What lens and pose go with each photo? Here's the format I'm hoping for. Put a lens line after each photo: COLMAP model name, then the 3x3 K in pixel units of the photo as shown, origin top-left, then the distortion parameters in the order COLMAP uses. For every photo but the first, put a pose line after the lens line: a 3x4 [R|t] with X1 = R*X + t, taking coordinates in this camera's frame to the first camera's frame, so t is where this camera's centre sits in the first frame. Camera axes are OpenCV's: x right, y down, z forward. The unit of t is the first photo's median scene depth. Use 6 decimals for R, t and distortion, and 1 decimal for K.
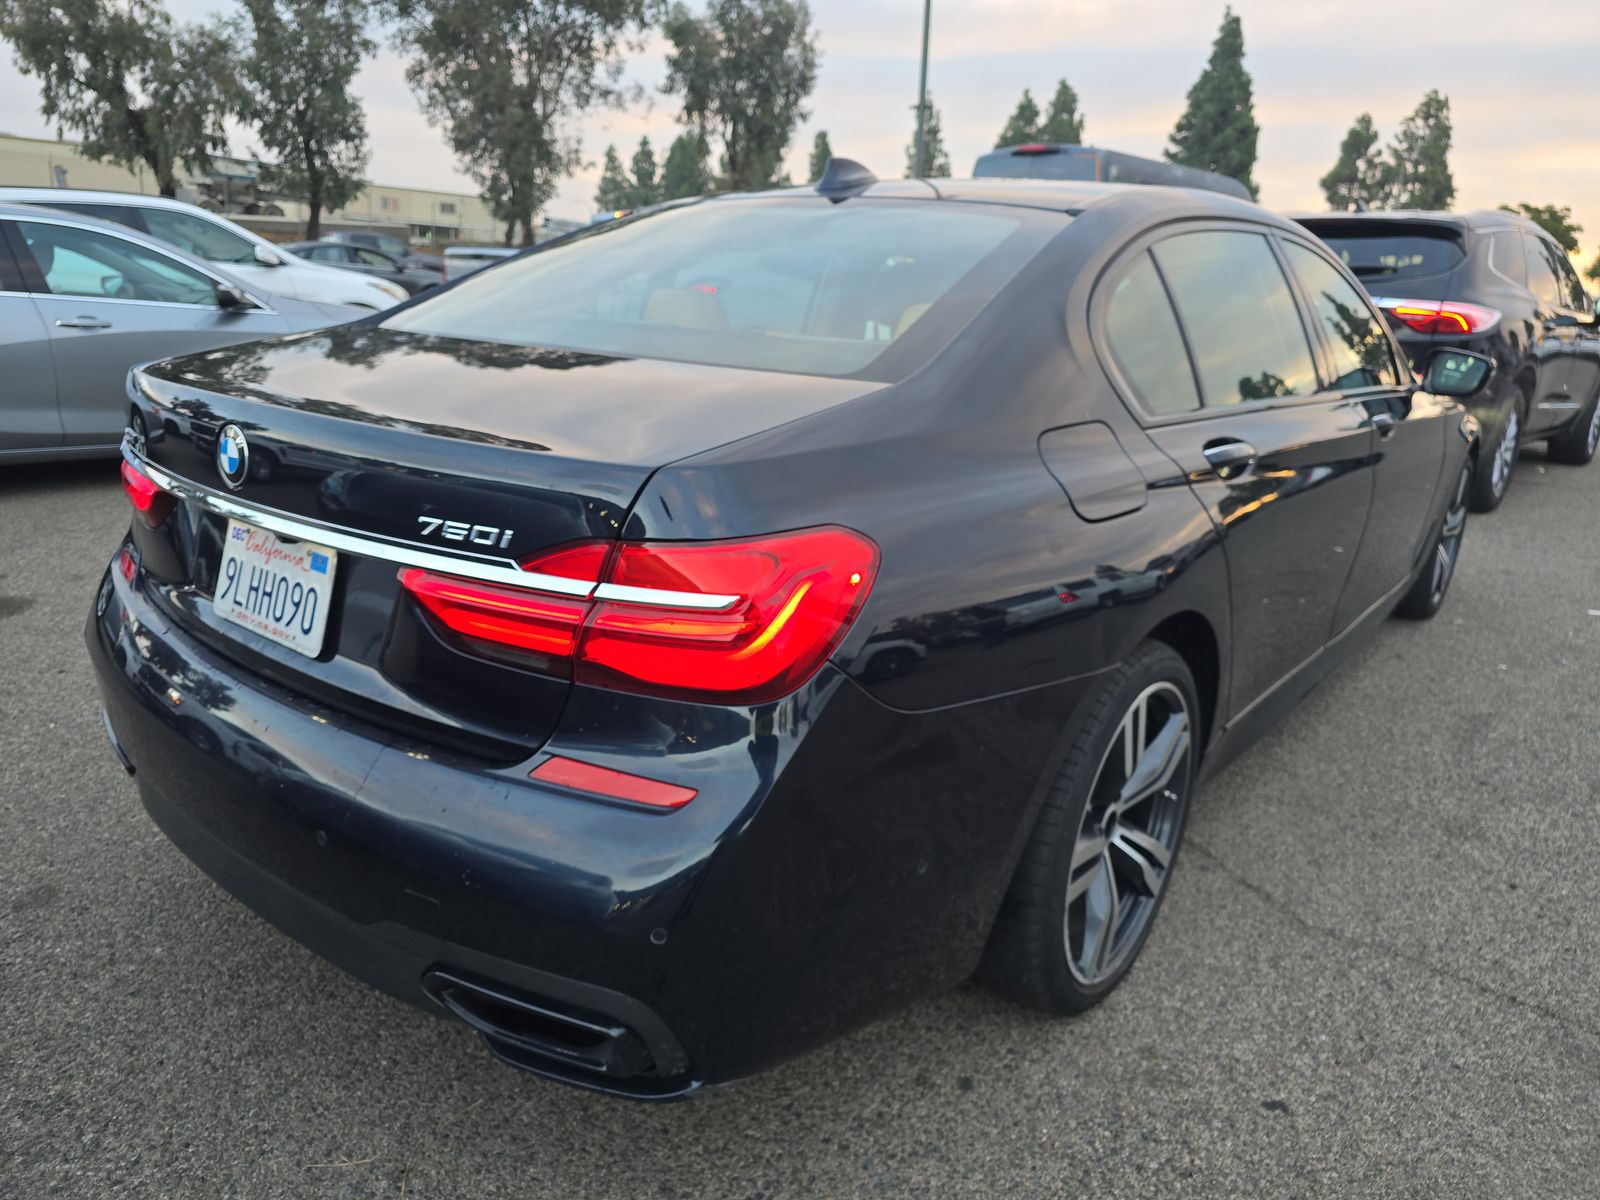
lens RADIAL K [[1097.6, 0, 800.0], [0, 1097.6, 600.0], [0, 0, 1]] dist [0.025877, -0.020676]
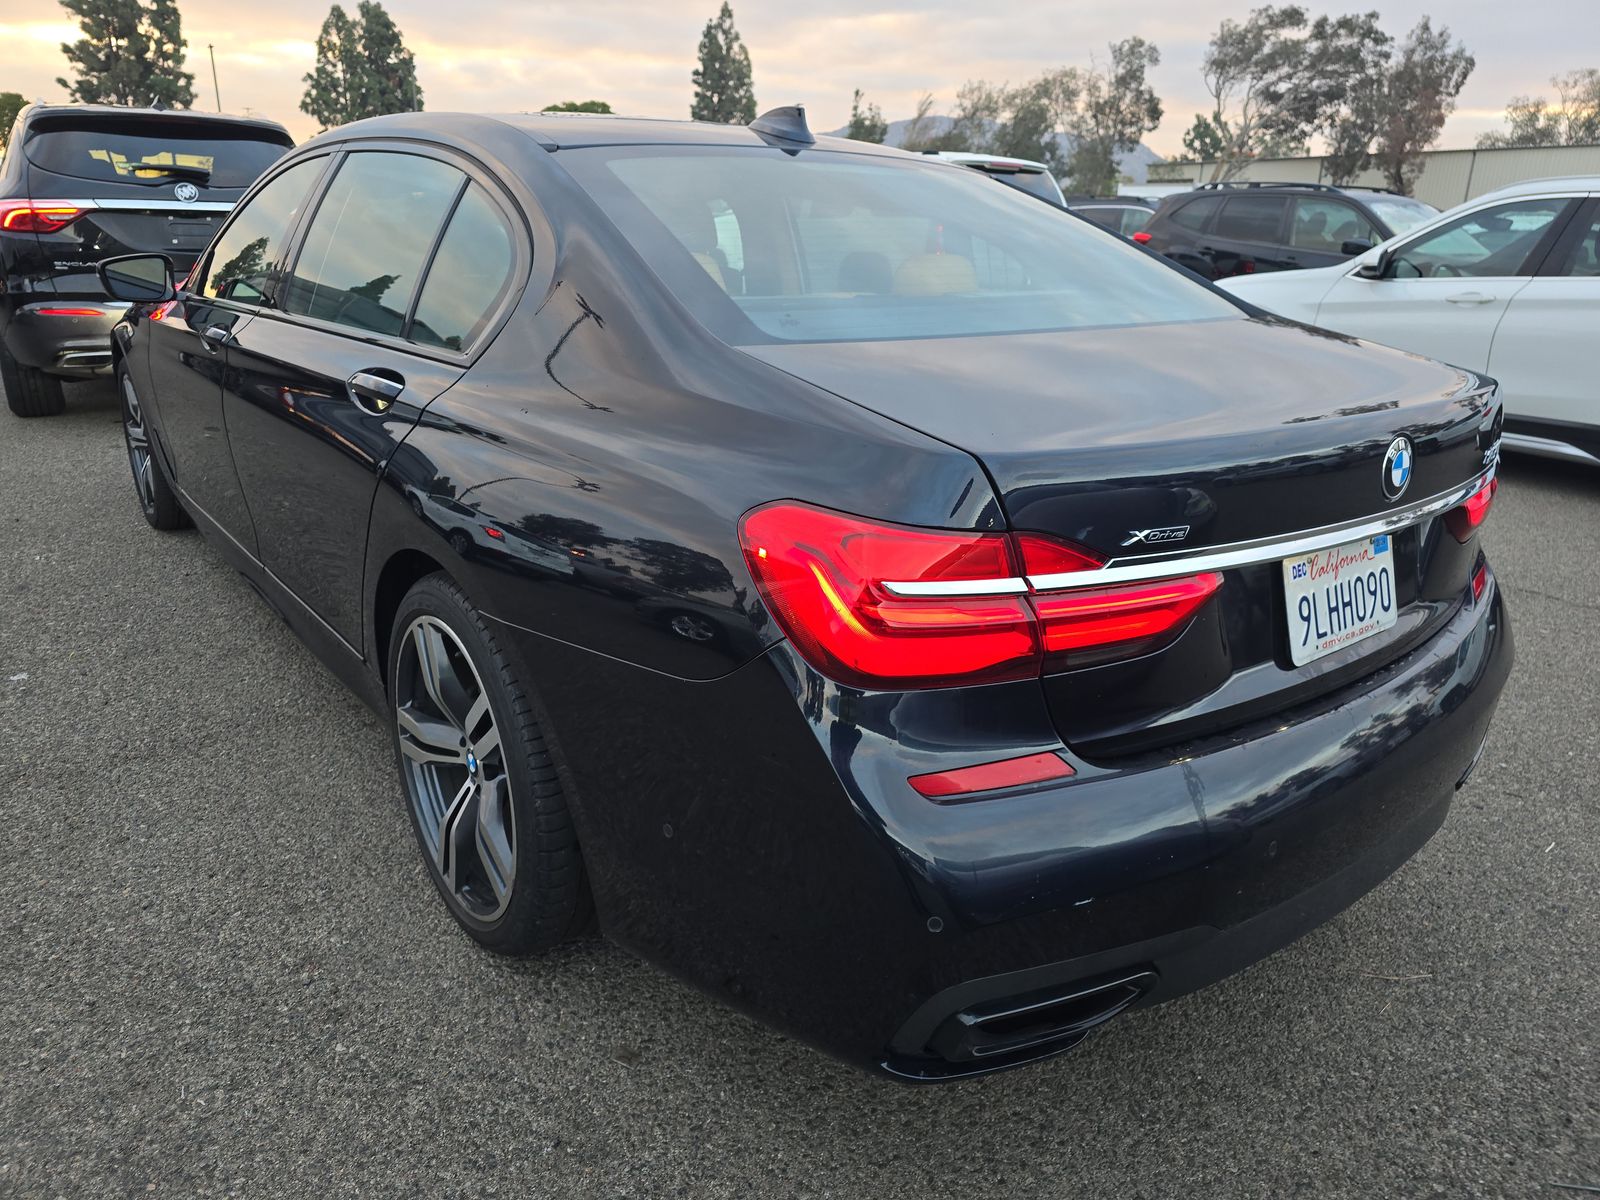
lens RADIAL K [[1097.6, 0, 800.0], [0, 1097.6, 600.0], [0, 0, 1]] dist [0.025877, -0.020676]
pose [[0.220329, -0.352008, 0.909695, -1.591990], [0.257122, 0.920588, 0.293948, -0.456405], [-0.940927, 0.169137, 0.293341, 1.246888]]
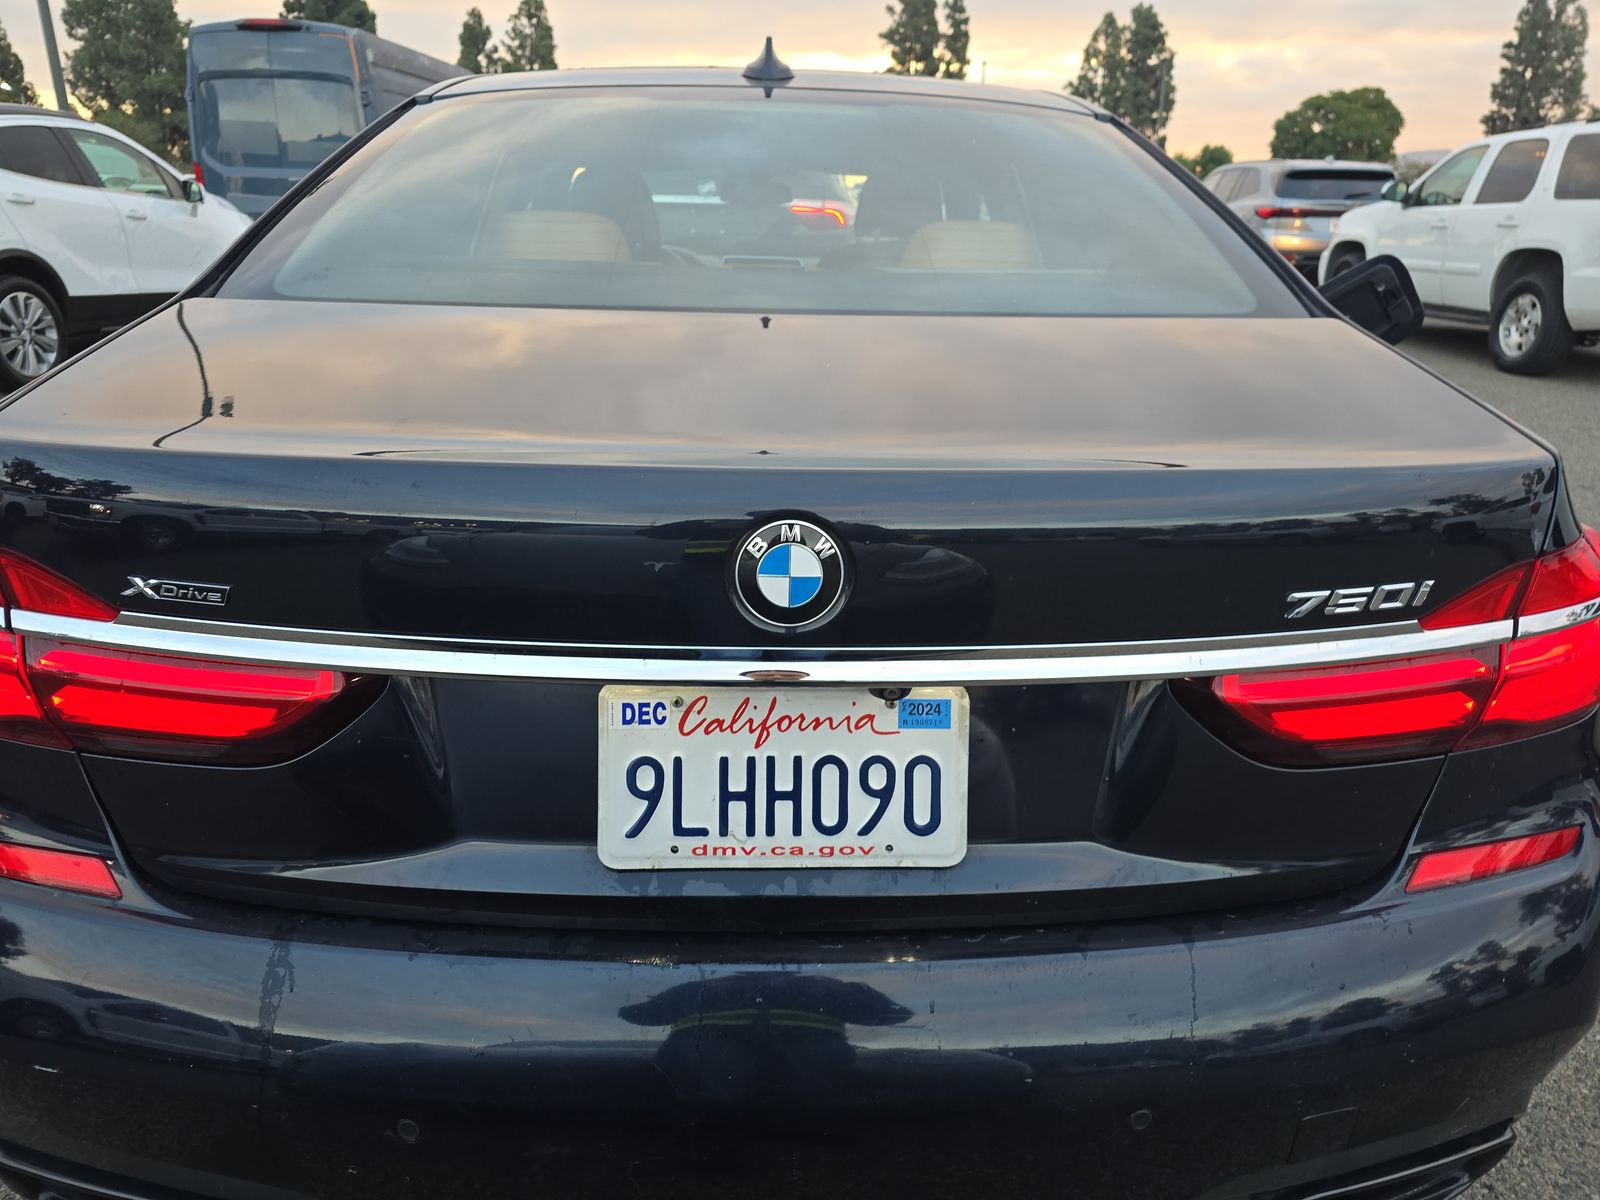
lens RADIAL K [[1097.6, 0, 800.0], [0, 1097.6, 600.0], [0, 0, 1]] dist [0.025877, -0.020676]
pose [[0.752059, -0.248822, 0.610323, -0.851741], [0.196195, 0.968538, 0.153105, -0.202623], [-0.629217, 0.004599, 0.777216, 0.584588]]
